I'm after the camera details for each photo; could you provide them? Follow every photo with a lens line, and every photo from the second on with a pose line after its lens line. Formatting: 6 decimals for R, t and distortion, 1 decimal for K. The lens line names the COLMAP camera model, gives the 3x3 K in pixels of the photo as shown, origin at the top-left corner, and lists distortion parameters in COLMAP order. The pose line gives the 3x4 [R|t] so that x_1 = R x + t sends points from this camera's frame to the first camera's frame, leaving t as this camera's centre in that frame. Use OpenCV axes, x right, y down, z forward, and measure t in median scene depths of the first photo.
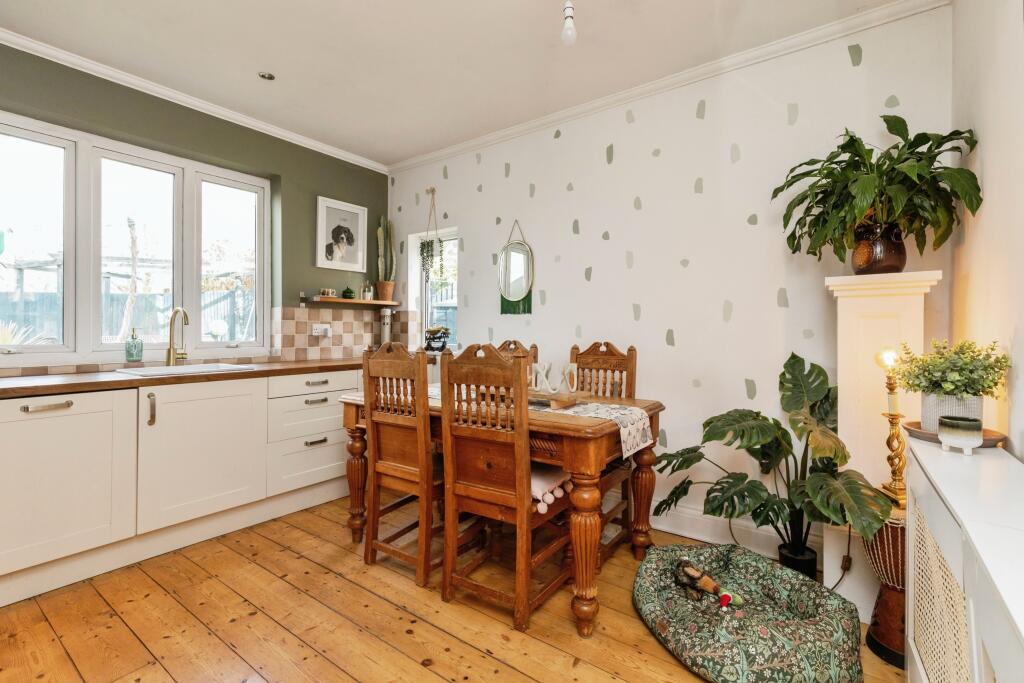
lens RADIAL K [[461.4, 0, 512.5], [0, 461.4, 332.4], [0, 0, 1]] dist [0.006397, -0.000079]
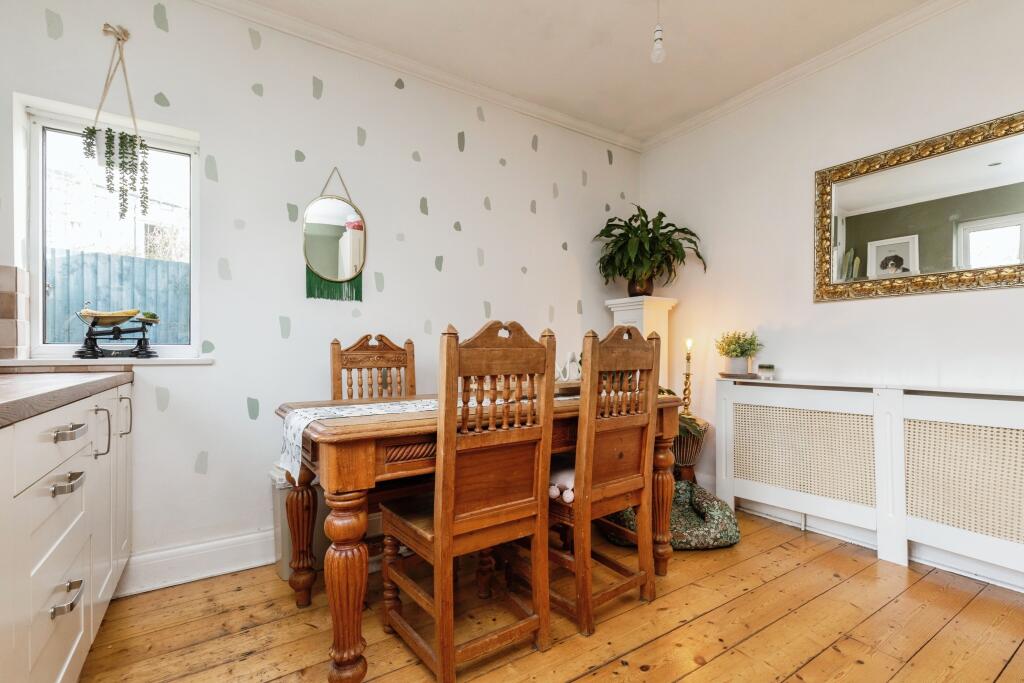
lens RADIAL K [[462.6, 0, 513.6], [0, 462.6, 359.4], [0, 0, 1]] dist [0.001331, -0.000090]
pose [[0.352927, -0.015496, 0.935522, -0.618796], [0.005267, 0.999880, 0.014575, 0.047559], [-0.935636, -0.000216, 0.352966, 0.536500]]
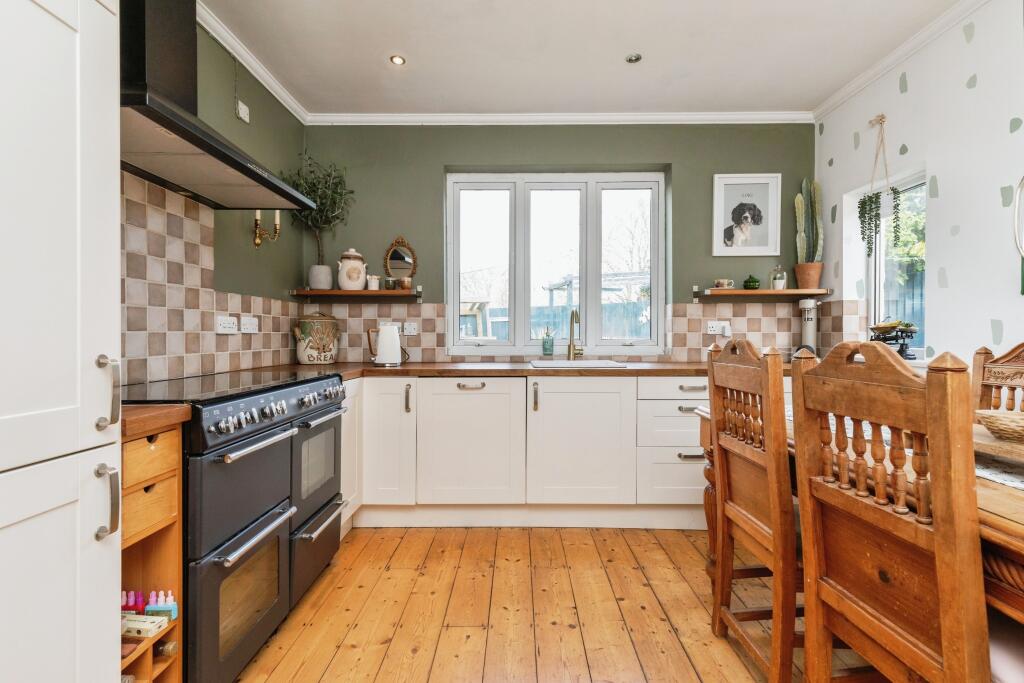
lens RADIAL K [[461.4, 0, 512.5], [0, 461.4, 332.4], [0, 0, 1]] dist [0.006397, -0.000079]
pose [[0.579301, -0.003329, -0.815107, 0.082731], [-0.002449, 0.999980, -0.005824, 0.010890], [0.815110, 0.005370, 0.579281, 0.217412]]
